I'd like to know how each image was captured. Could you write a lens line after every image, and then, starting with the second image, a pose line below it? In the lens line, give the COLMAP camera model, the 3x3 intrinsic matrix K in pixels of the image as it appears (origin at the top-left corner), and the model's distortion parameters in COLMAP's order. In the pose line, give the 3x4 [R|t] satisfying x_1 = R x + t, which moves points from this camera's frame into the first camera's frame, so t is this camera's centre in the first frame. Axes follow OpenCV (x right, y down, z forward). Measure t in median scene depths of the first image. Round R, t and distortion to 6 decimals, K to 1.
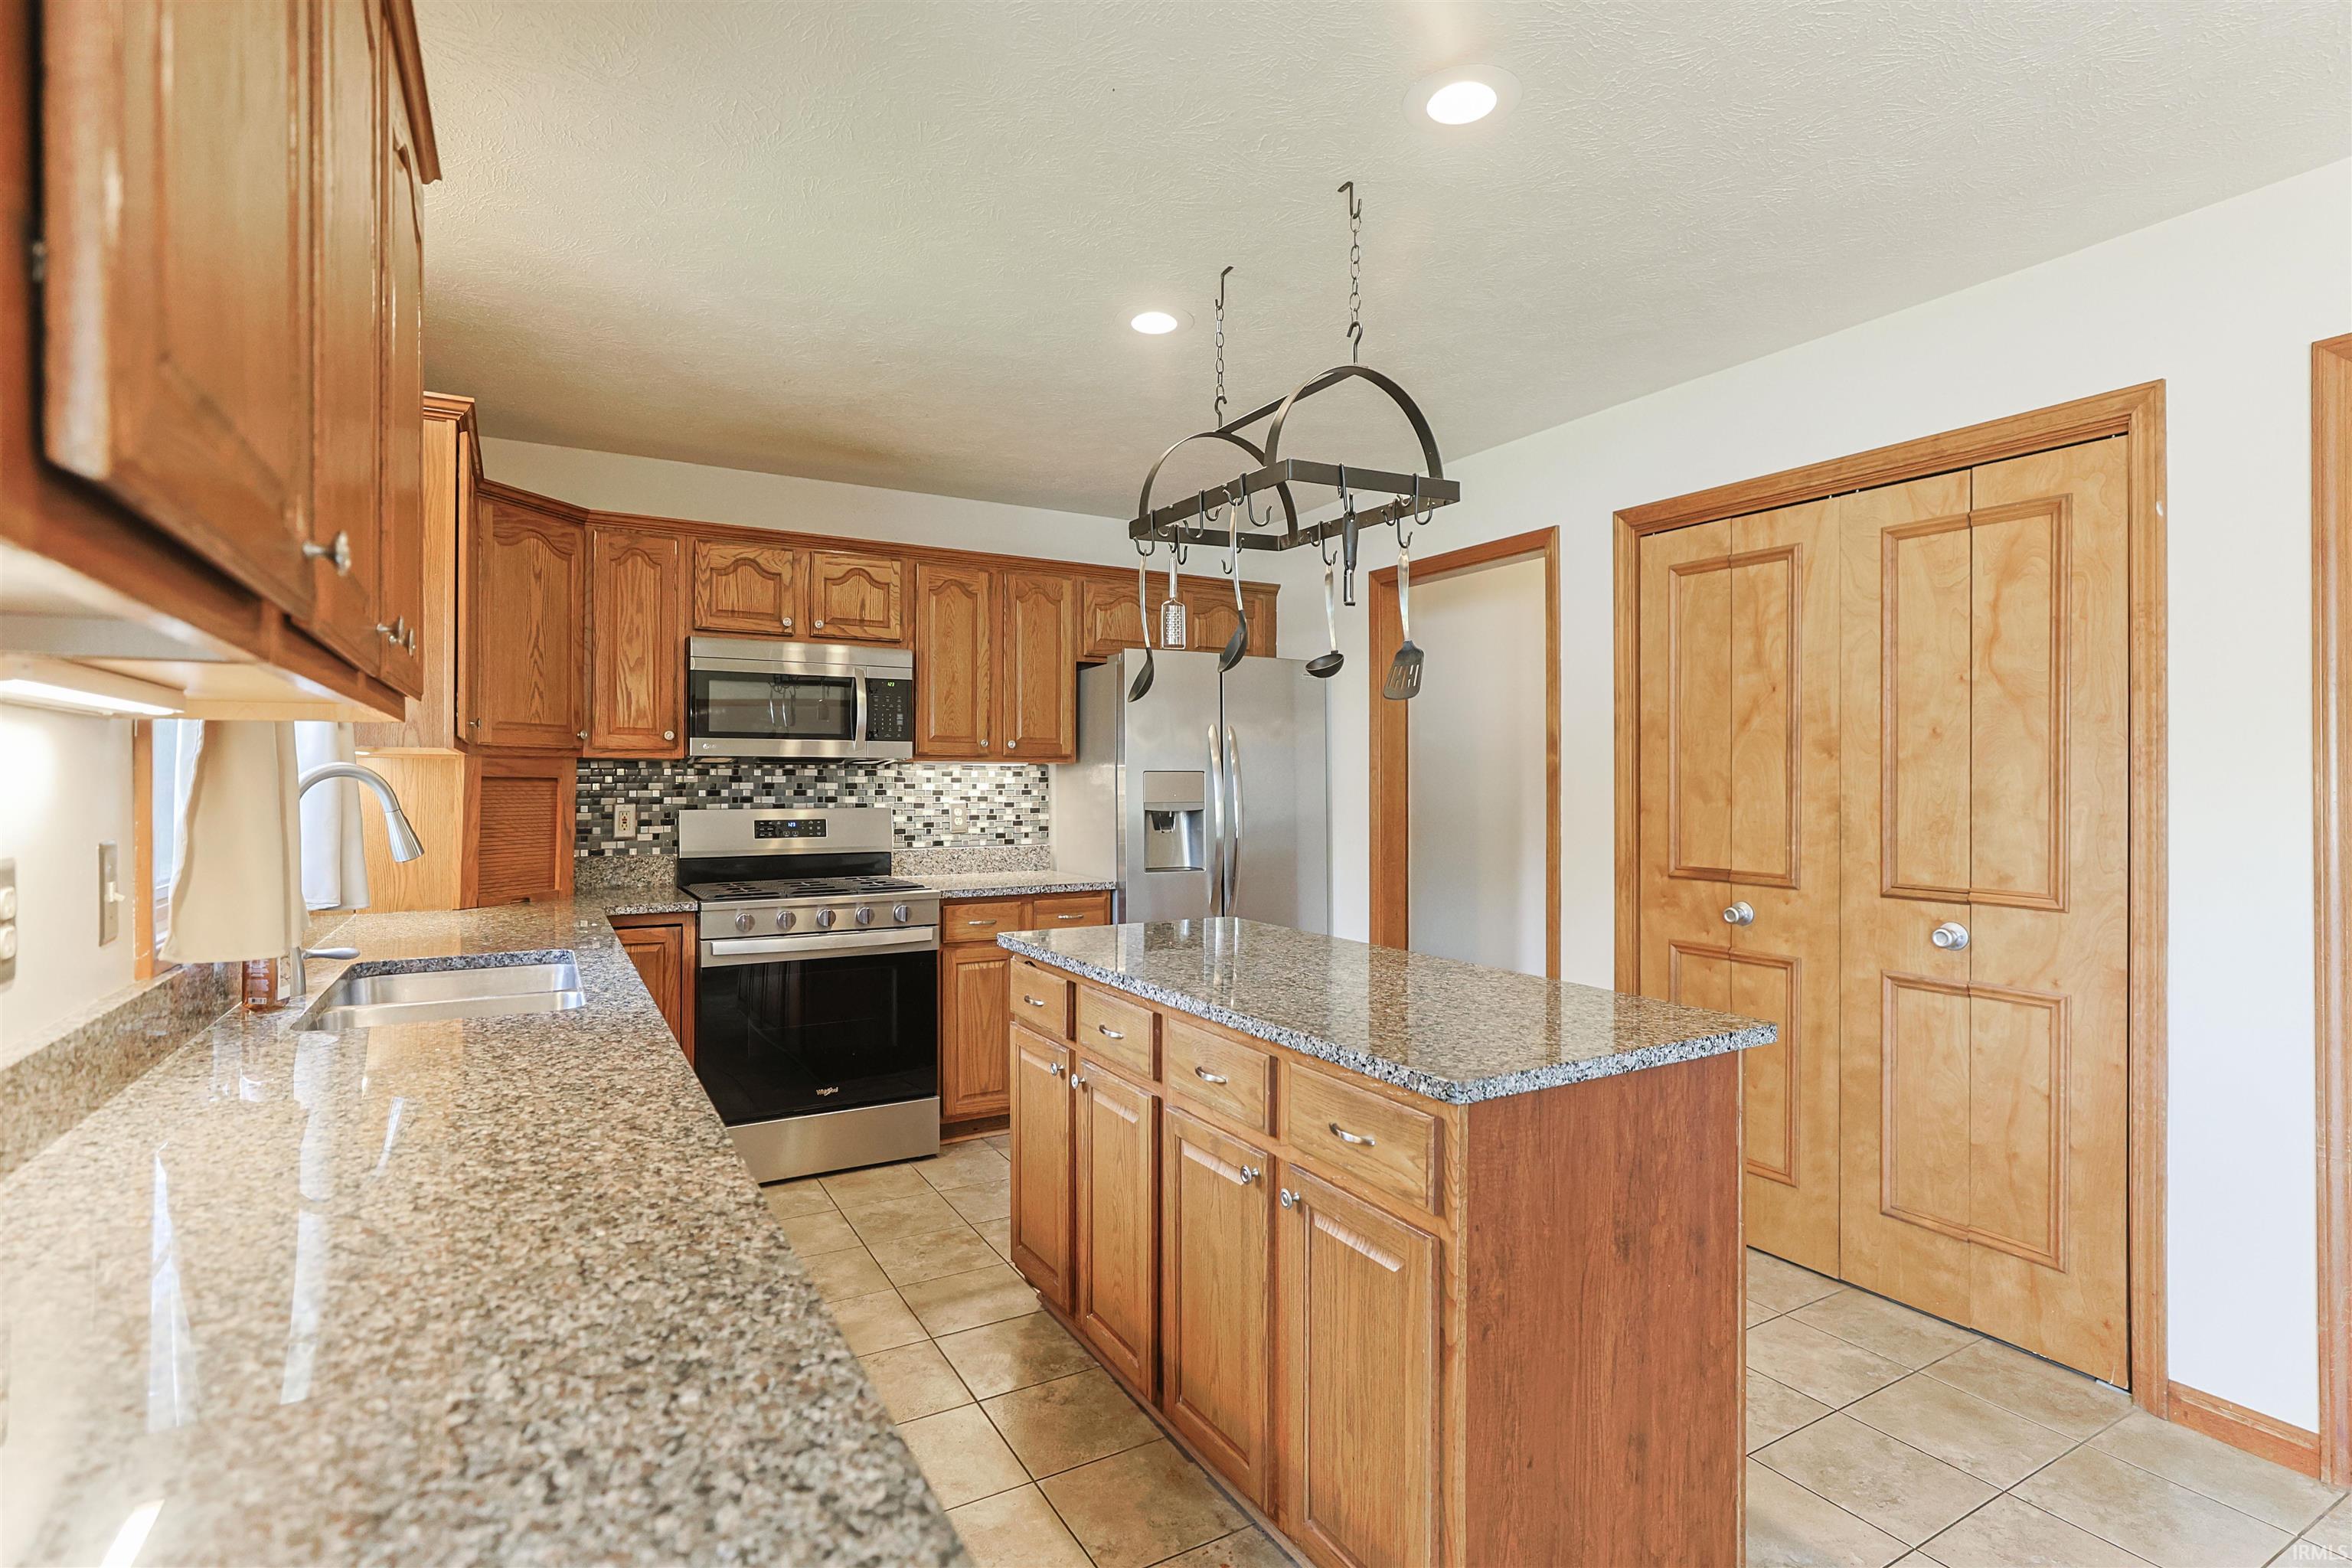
lens RADIAL K [[1126.7, 0, 1185.0], [0, 1126.7, 781.2], [0, 0, 1]] dist [-0.018322, 0.000969]
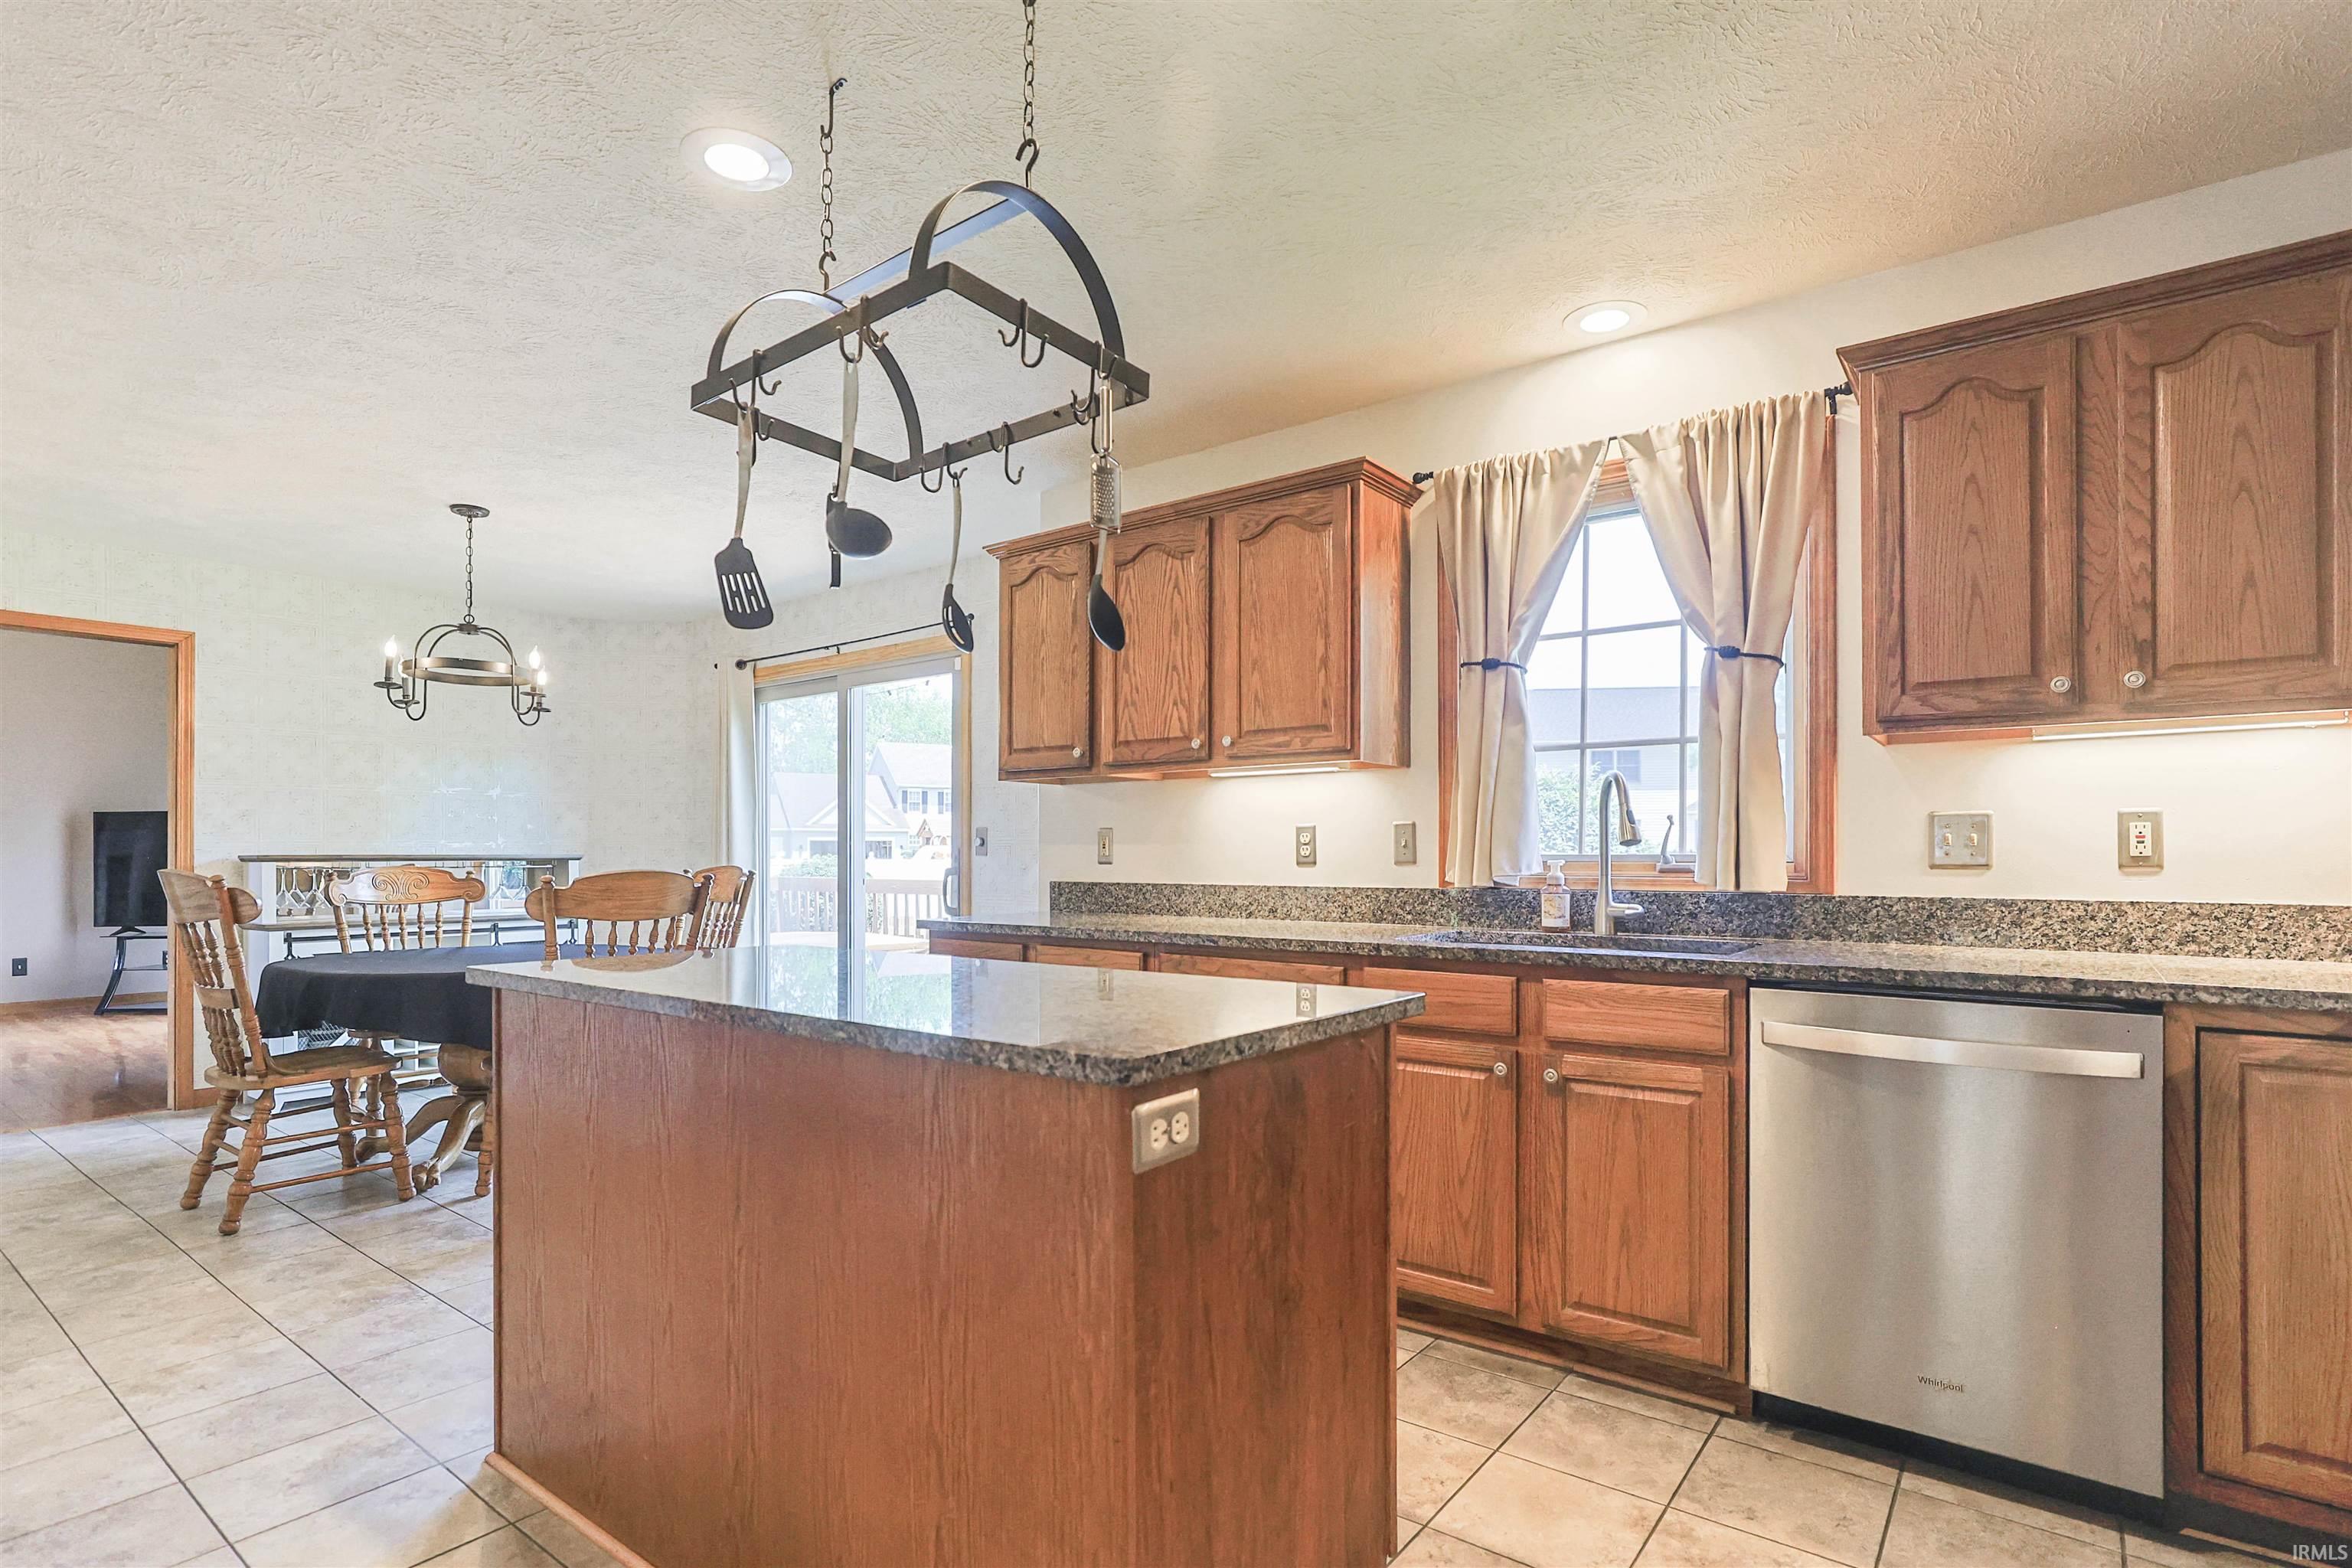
lens RADIAL K [[1196.6, 0, 1181.4], [0, 1196.6, 848.7], [0, 0, 1]] dist [-0.017697, 0.023498]
pose [[-0.927305, -0.000846, -0.374307, 0.139978], [0.001247, 0.999985, -0.005349, 0.044371], [0.374306, -0.005427, -0.927290, 1.113592]]
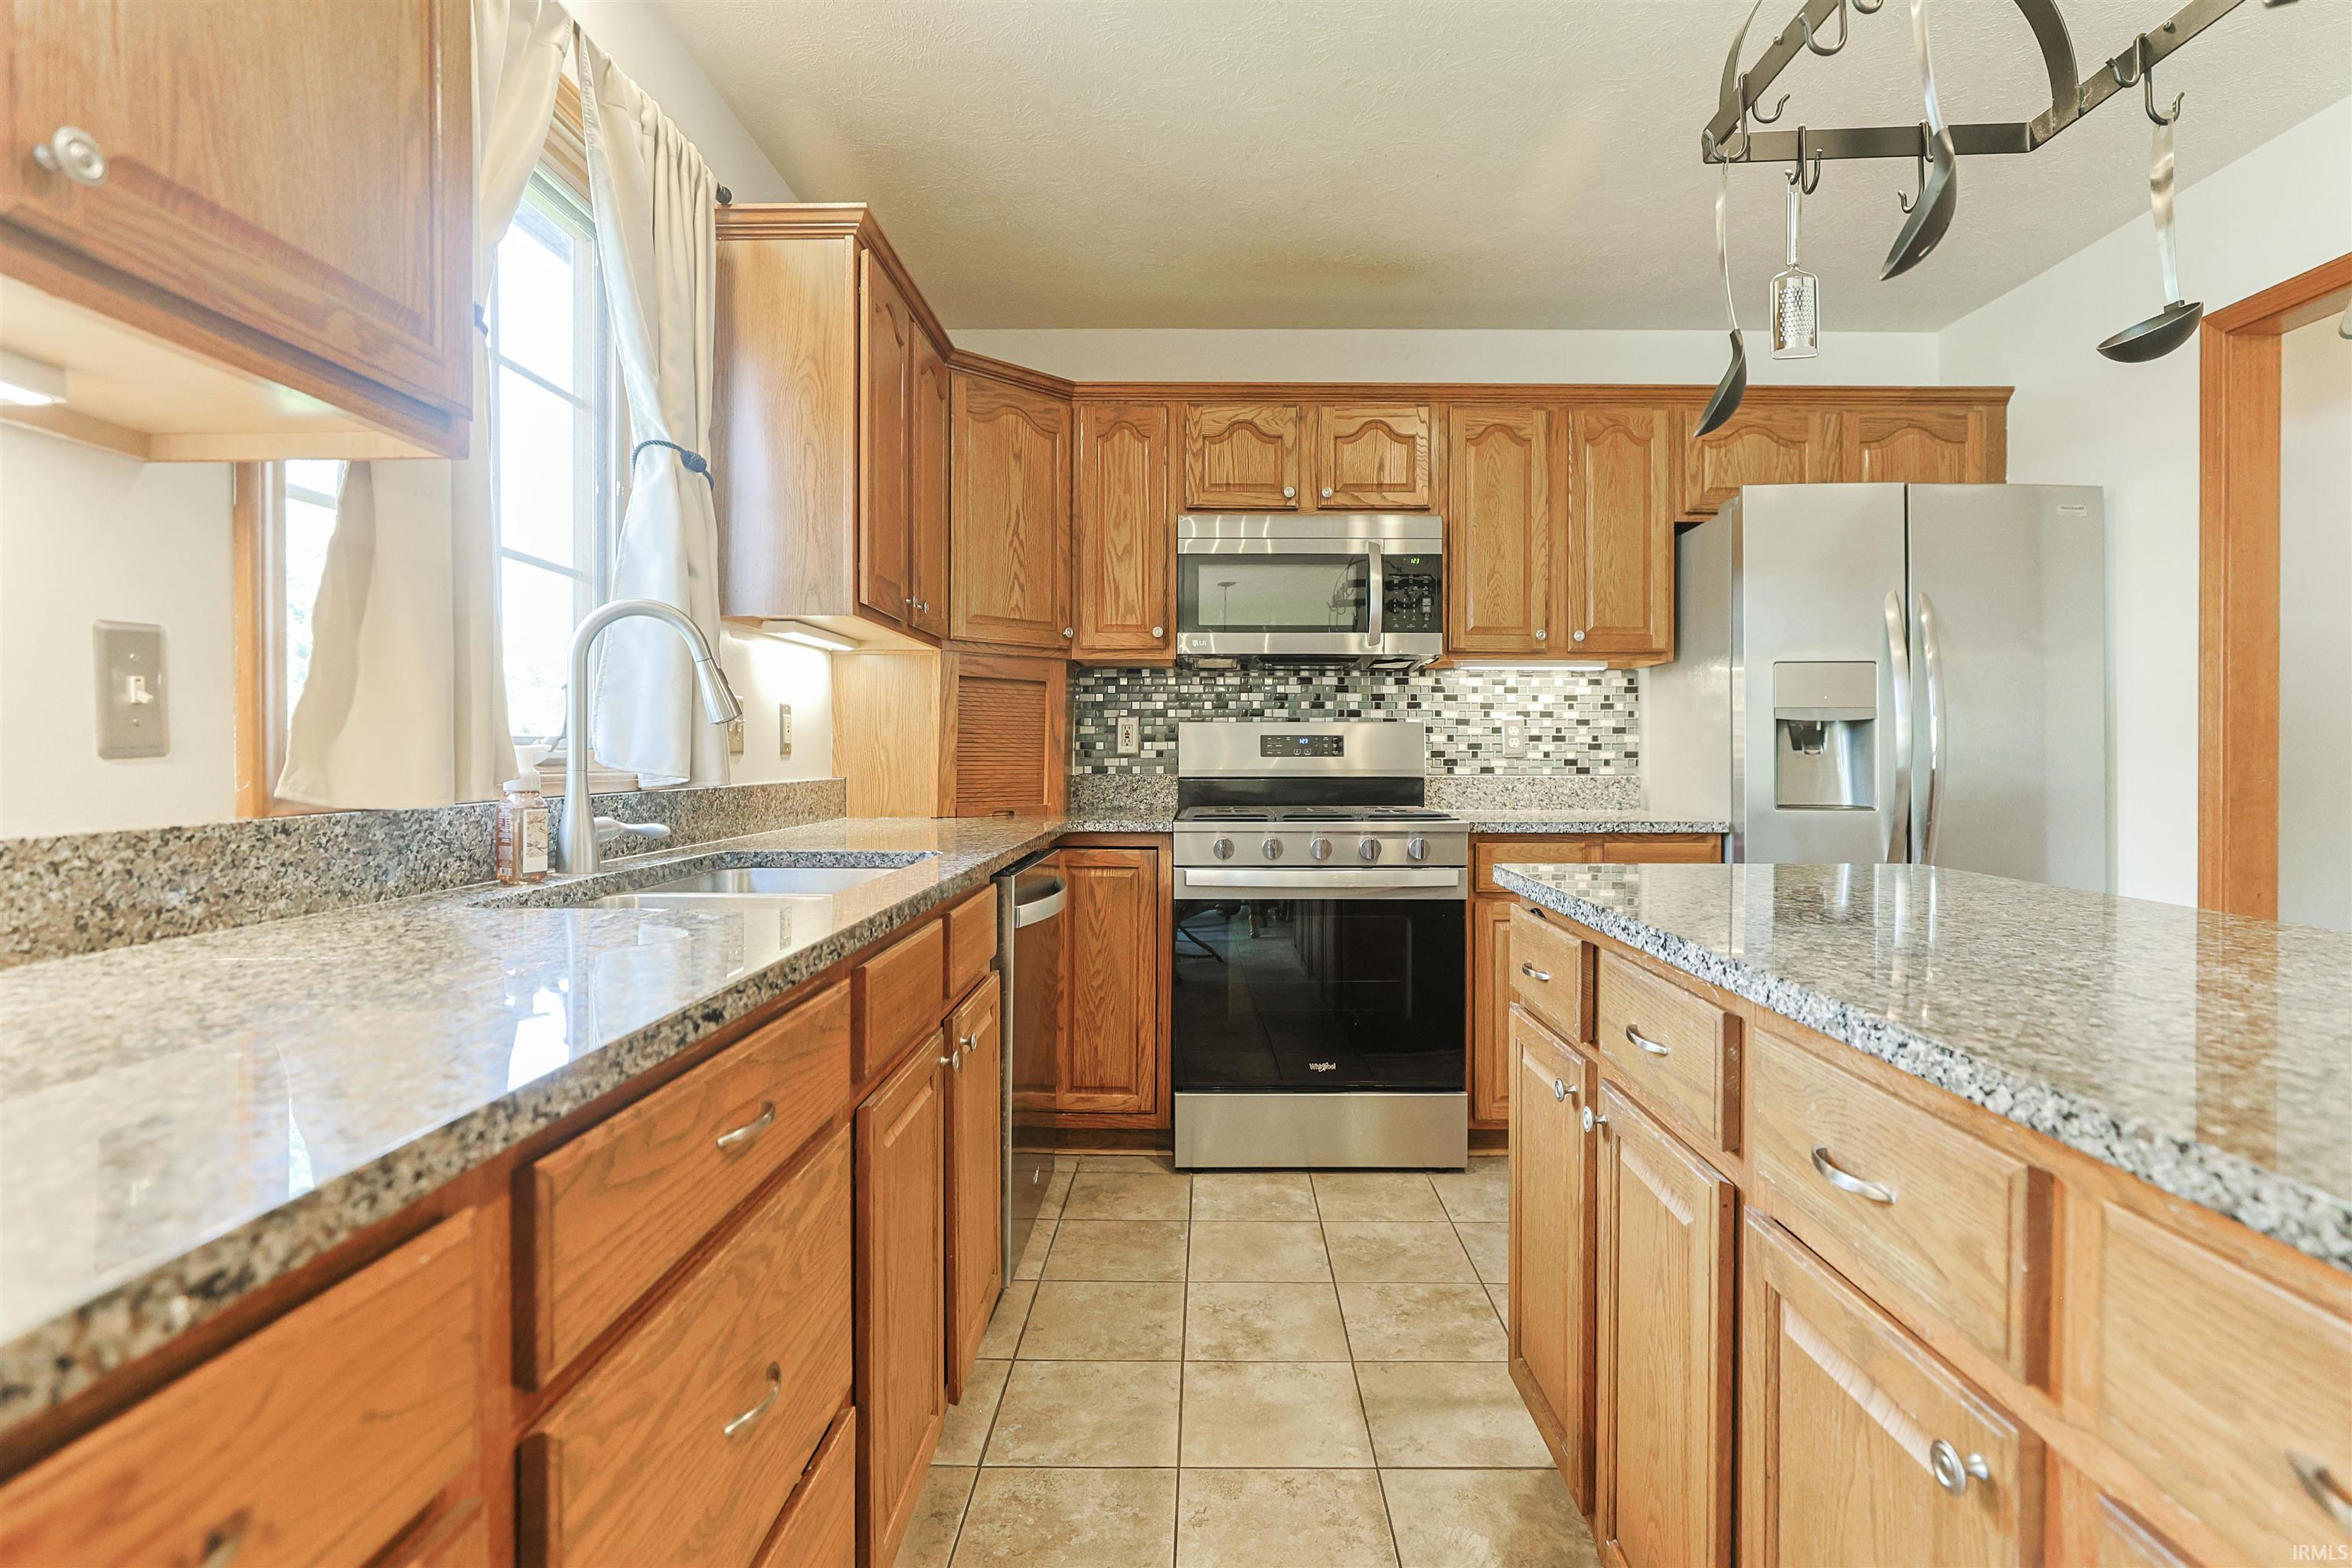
lens RADIAL K [[1133.6, 0, 1194.7], [0, 1133.6, 760.5], [0, 0, 1]] dist [-0.023622, 0.013394]
pose [[0.858981, 0.002605, -0.512000, 0.013489], [0.001393, 0.999971, 0.007423, 0.050799], [0.512005, -0.007090, 0.858953, 0.255050]]
